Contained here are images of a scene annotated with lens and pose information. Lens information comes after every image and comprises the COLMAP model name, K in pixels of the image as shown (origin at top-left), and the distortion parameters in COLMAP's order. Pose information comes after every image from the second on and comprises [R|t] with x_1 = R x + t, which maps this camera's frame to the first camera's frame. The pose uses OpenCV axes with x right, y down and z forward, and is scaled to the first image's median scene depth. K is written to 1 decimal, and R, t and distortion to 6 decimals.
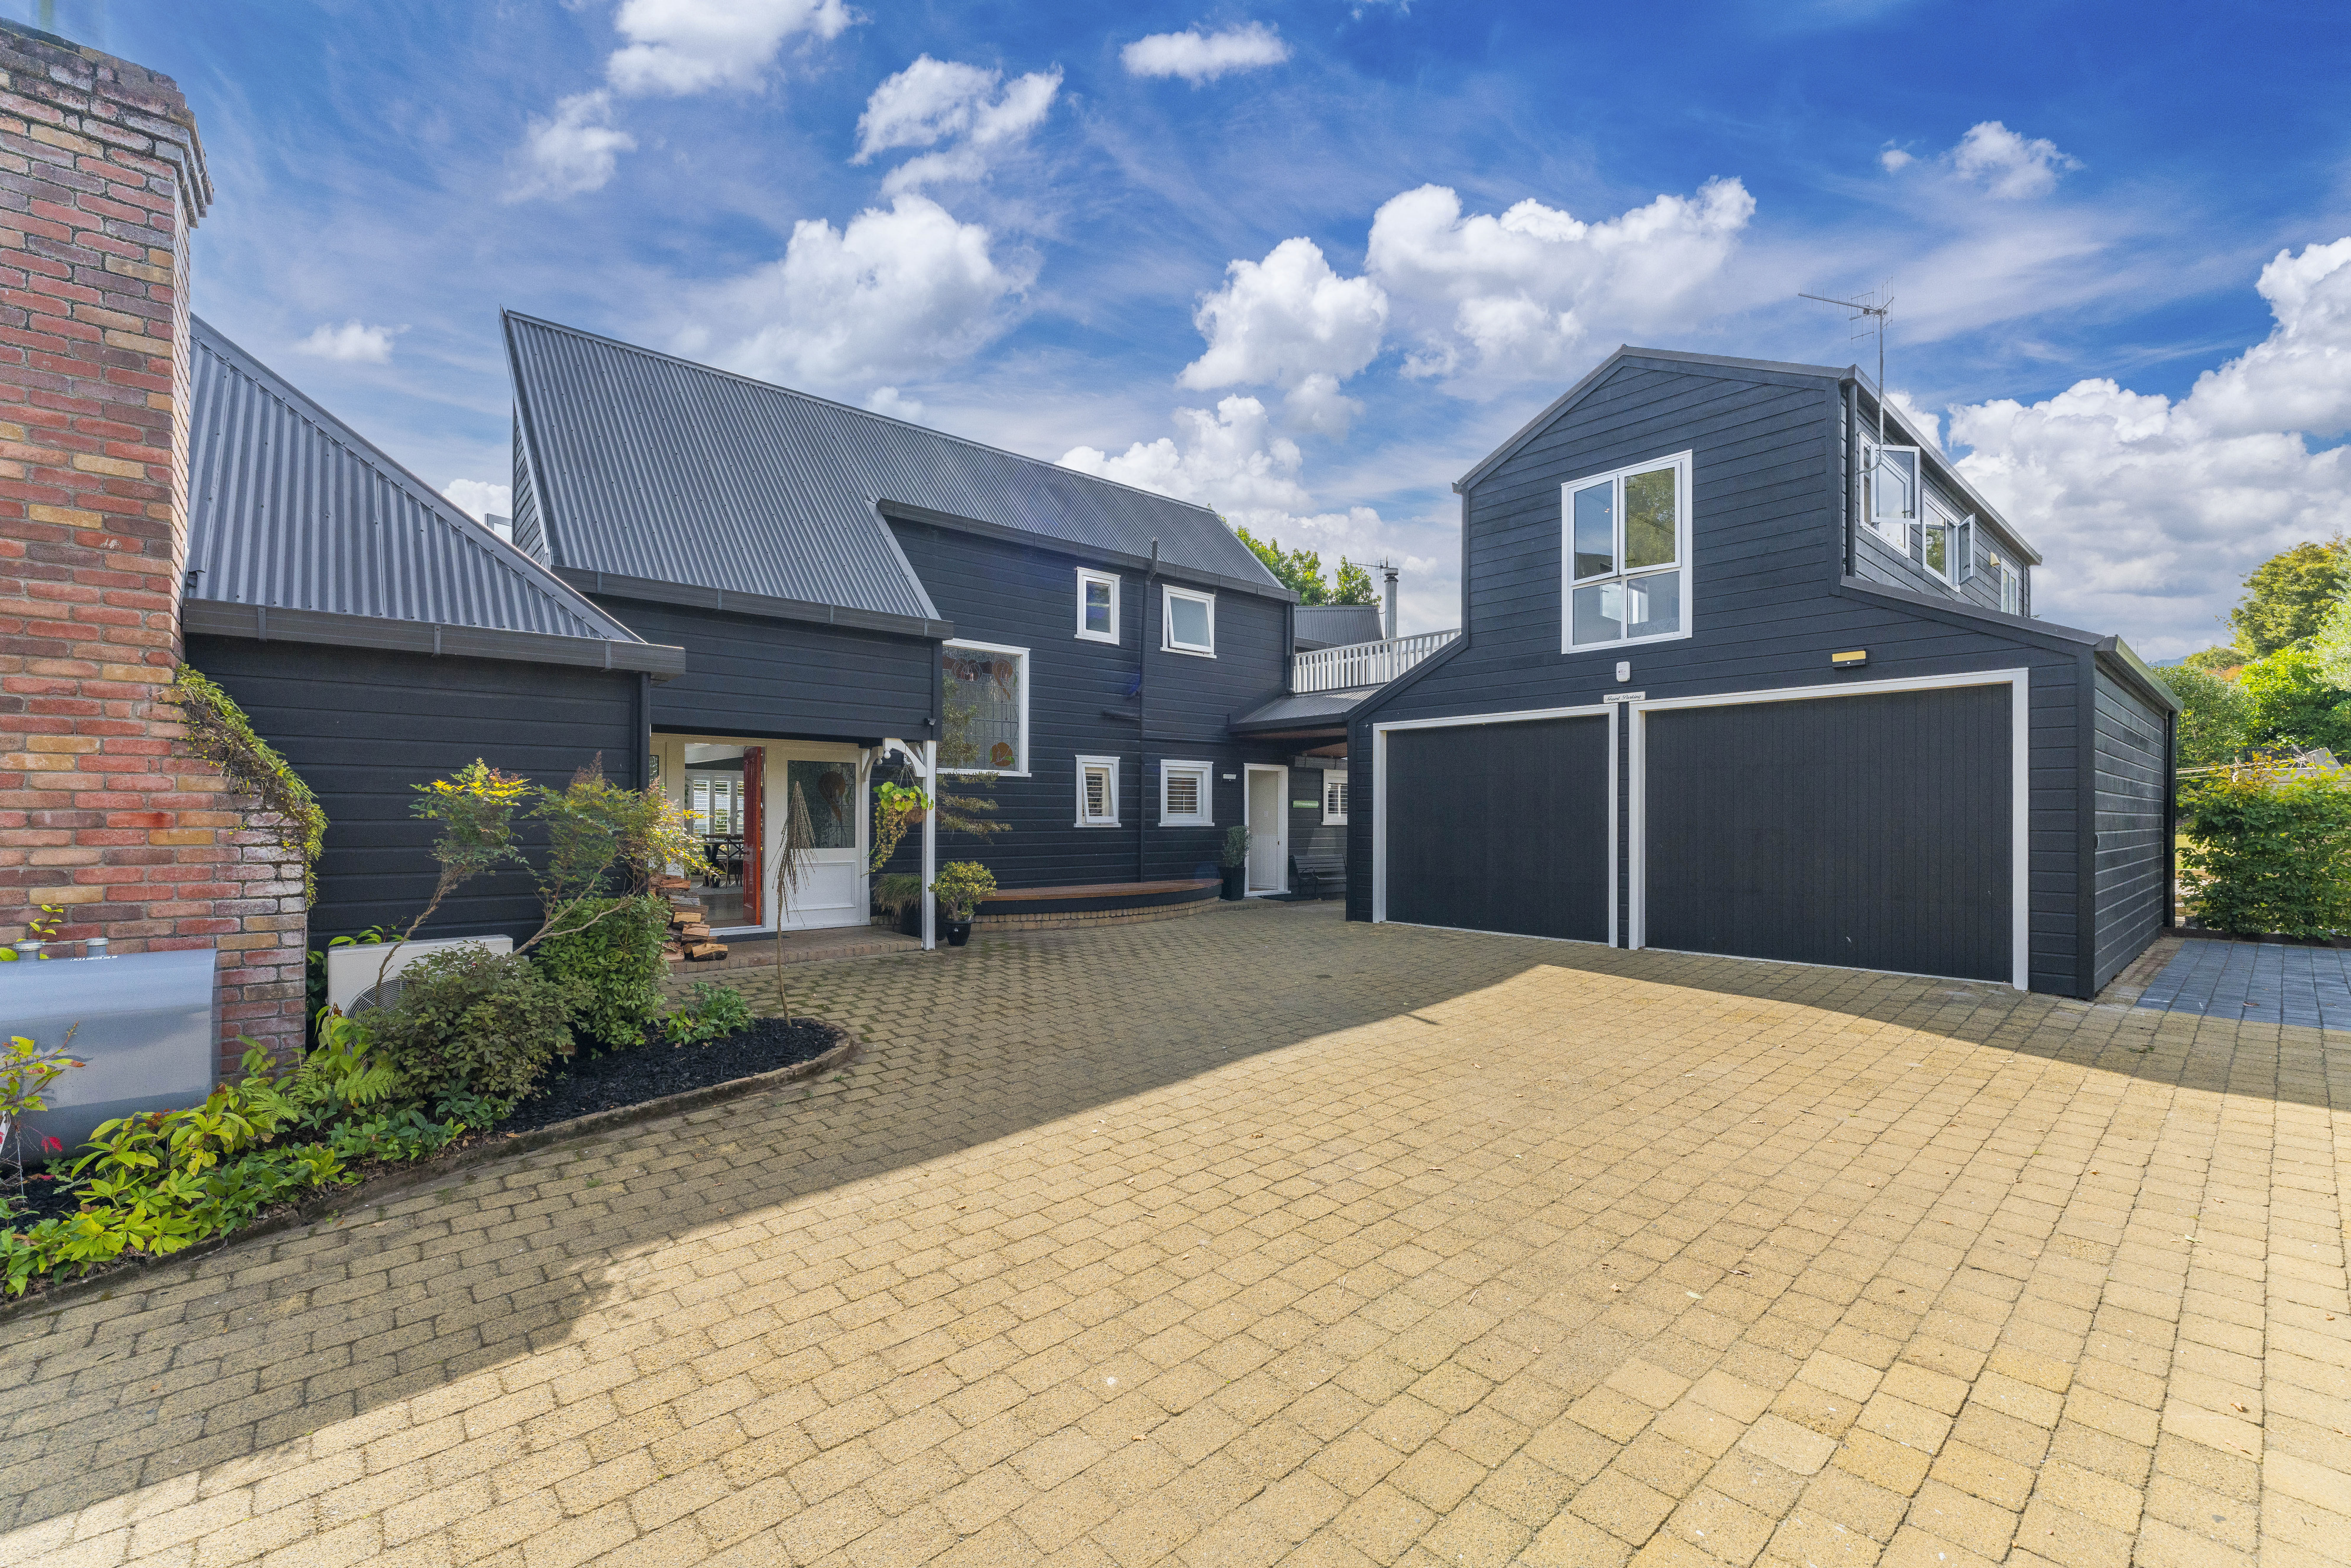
lens RADIAL K [[957.7, 0, 1181.9], [0, 957.7, 795.0], [0, 0, 1]] dist [0.000101, 0.000553]
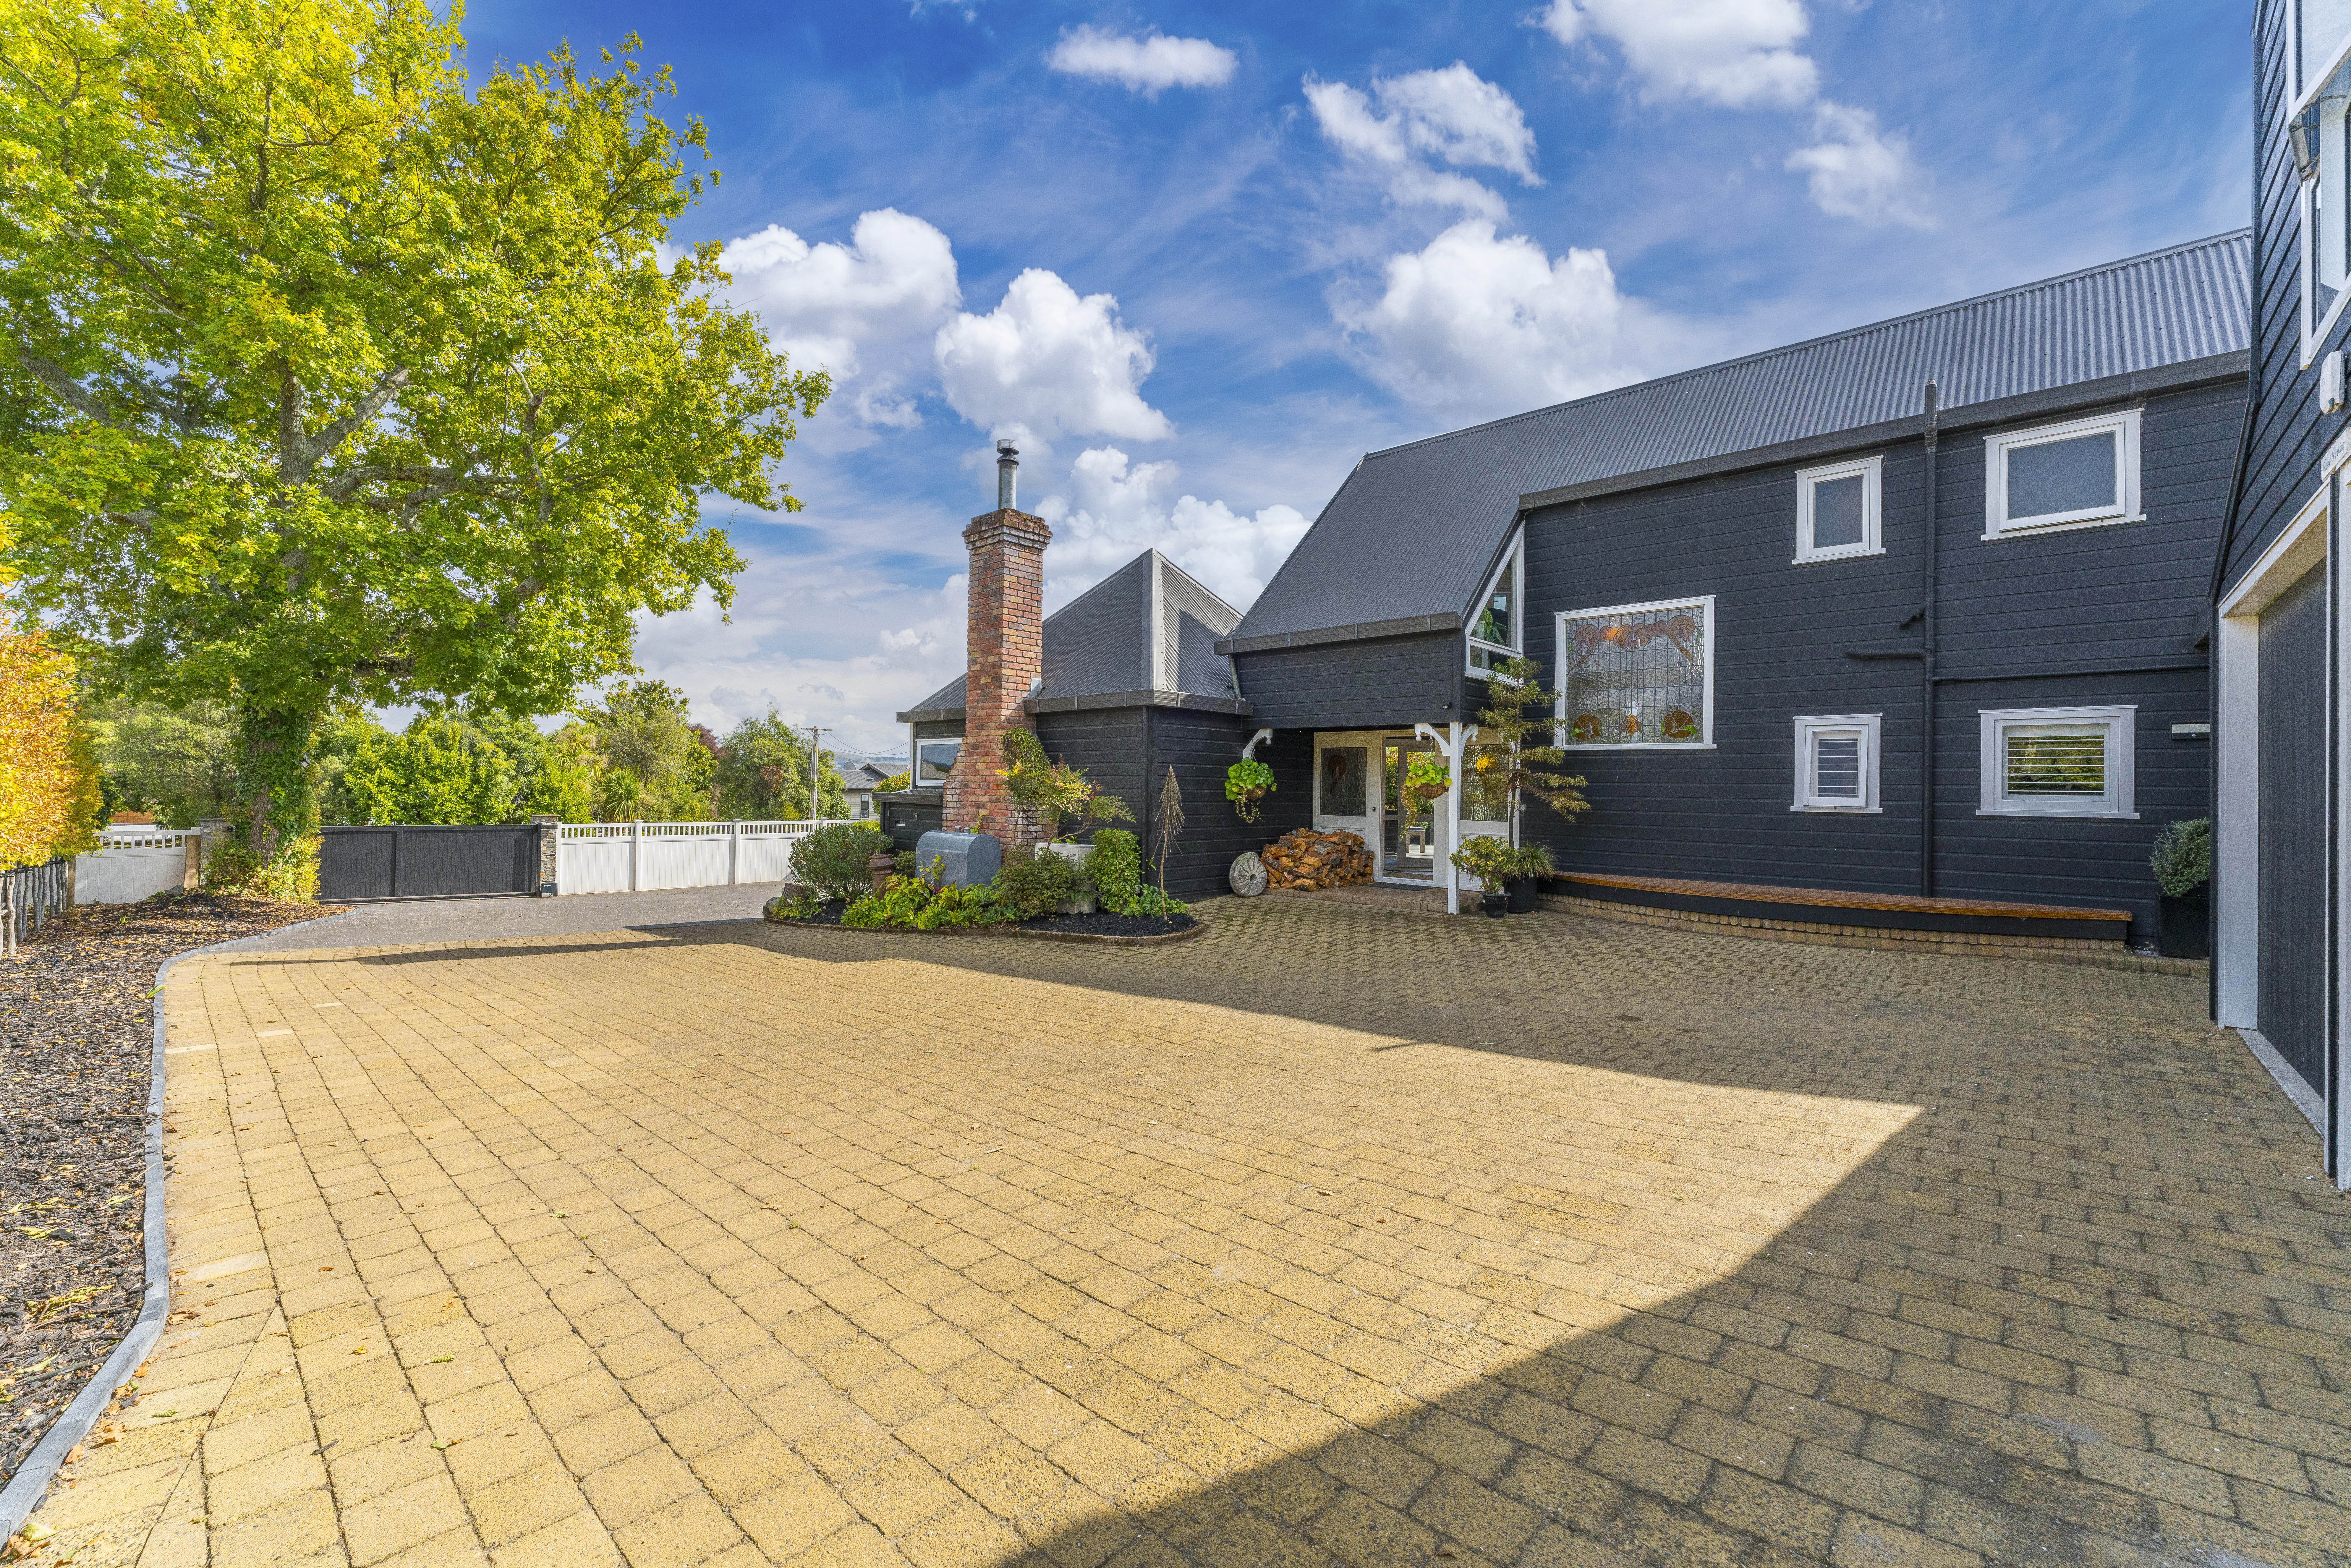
lens RADIAL K [[942.6, 0, 1181.4], [0, 942.6, 788.0], [0, 0, 1]] dist [-0.010958, -0.000301]
pose [[0.120004, -0.002071, -0.992771, 0.770972], [0.004895, 0.999987, -0.001494, 0.017796], [0.992761, -0.004680, 0.120013, 0.566491]]
